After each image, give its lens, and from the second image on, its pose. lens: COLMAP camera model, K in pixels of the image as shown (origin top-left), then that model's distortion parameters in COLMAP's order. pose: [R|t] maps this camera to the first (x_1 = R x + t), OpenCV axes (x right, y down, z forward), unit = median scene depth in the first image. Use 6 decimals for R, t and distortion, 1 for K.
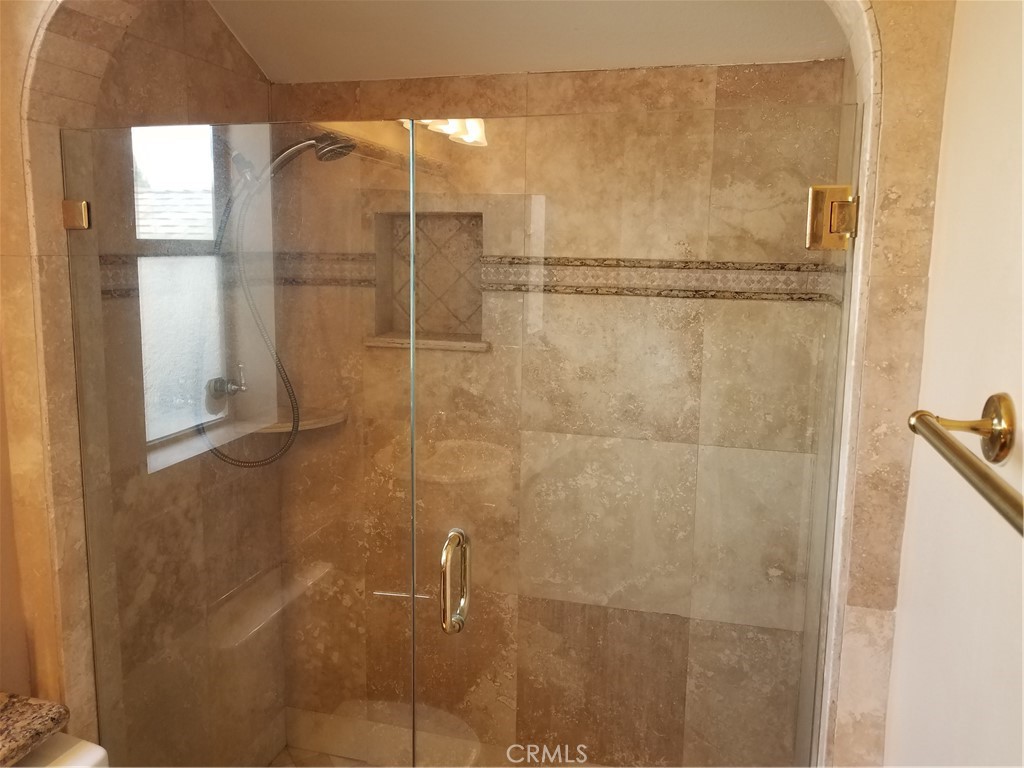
lens RADIAL K [[804.3, 0, 512.0], [0, 804.3, 384.0], [0, 0, 1]] dist [0.000001, 0.001033]
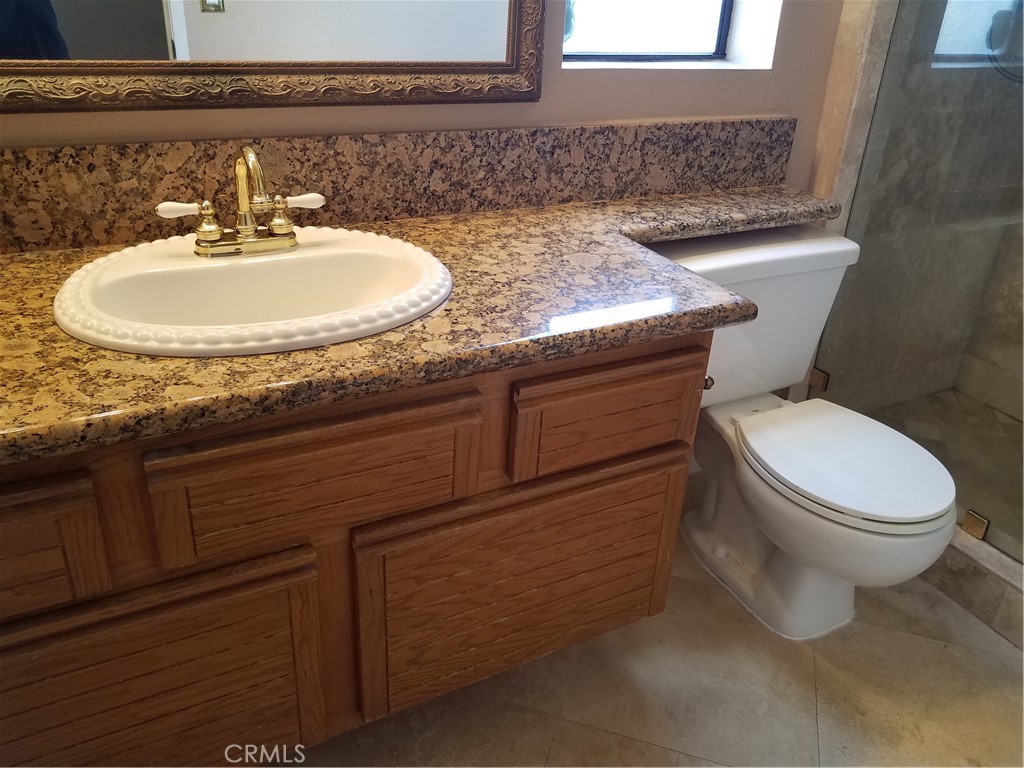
lens RADIAL K [[804.3, 0, 512.0], [0, 804.3, 384.0], [0, 0, 1]] dist [0.000001, 0.001033]
pose [[0.688661, 0.335590, -0.642748, 0.004384], [-0.149848, 0.933181, 0.326678, 0.280159], [0.709430, -0.128656, 0.692933, -0.254009]]
